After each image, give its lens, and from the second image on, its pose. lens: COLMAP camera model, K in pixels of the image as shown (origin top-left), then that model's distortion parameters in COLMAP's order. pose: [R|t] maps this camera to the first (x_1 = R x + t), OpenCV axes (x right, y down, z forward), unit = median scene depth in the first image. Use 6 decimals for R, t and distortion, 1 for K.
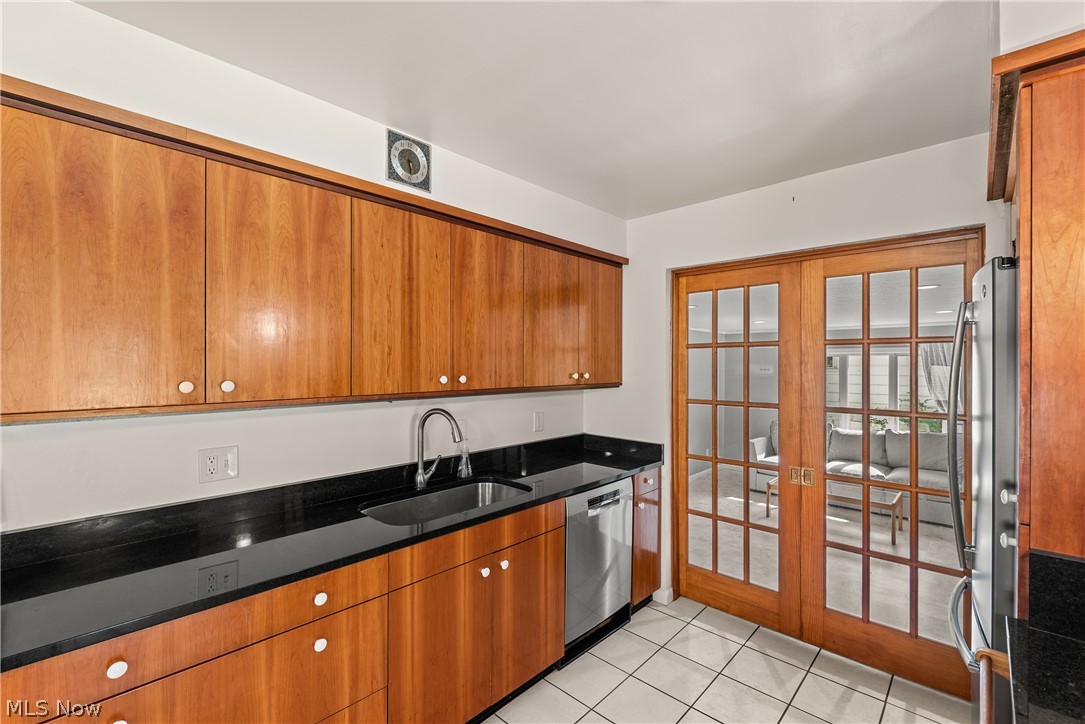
lens RADIAL K [[473.1, 0, 546.6], [0, 473.1, 362.2], [0, 0, 1]] dist [0.000814, -0.002635]
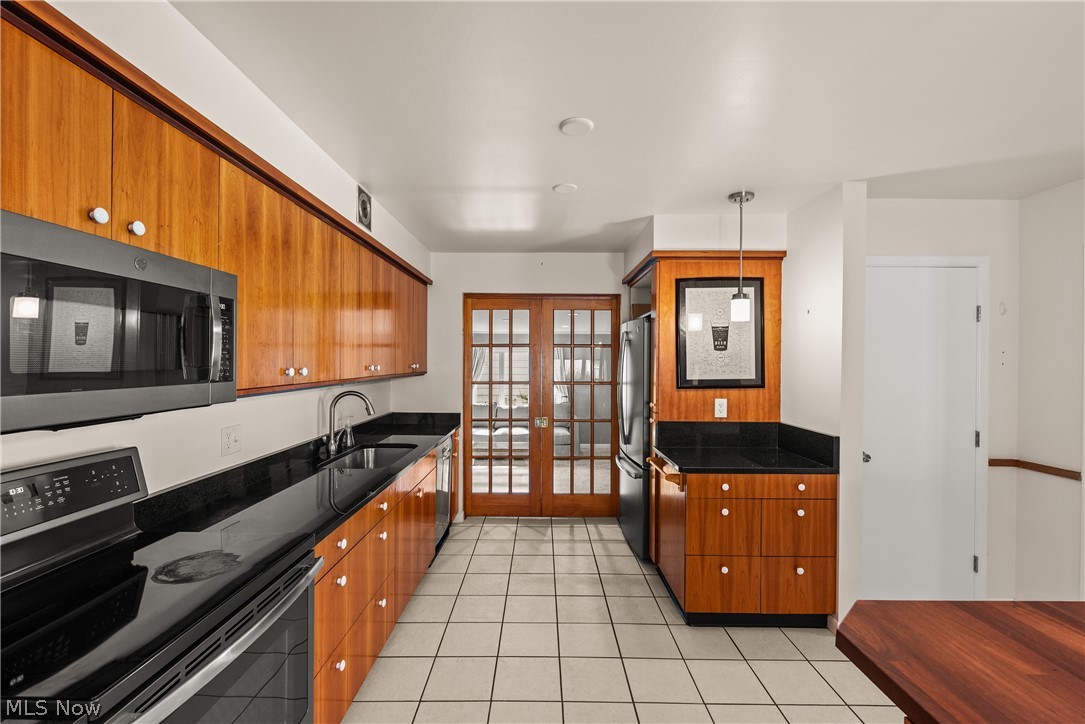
lens RADIAL K [[473.1, 0, 540.0], [0, 473.1, 360.9], [0, 0, 1]] dist [0.000814, -0.002635]
pose [[0.734158, -0.000135, 0.678979, -0.753749], [-0.004648, 0.999976, 0.005224, 0.005923], [-0.678963, -0.006991, 0.734140, -0.314061]]
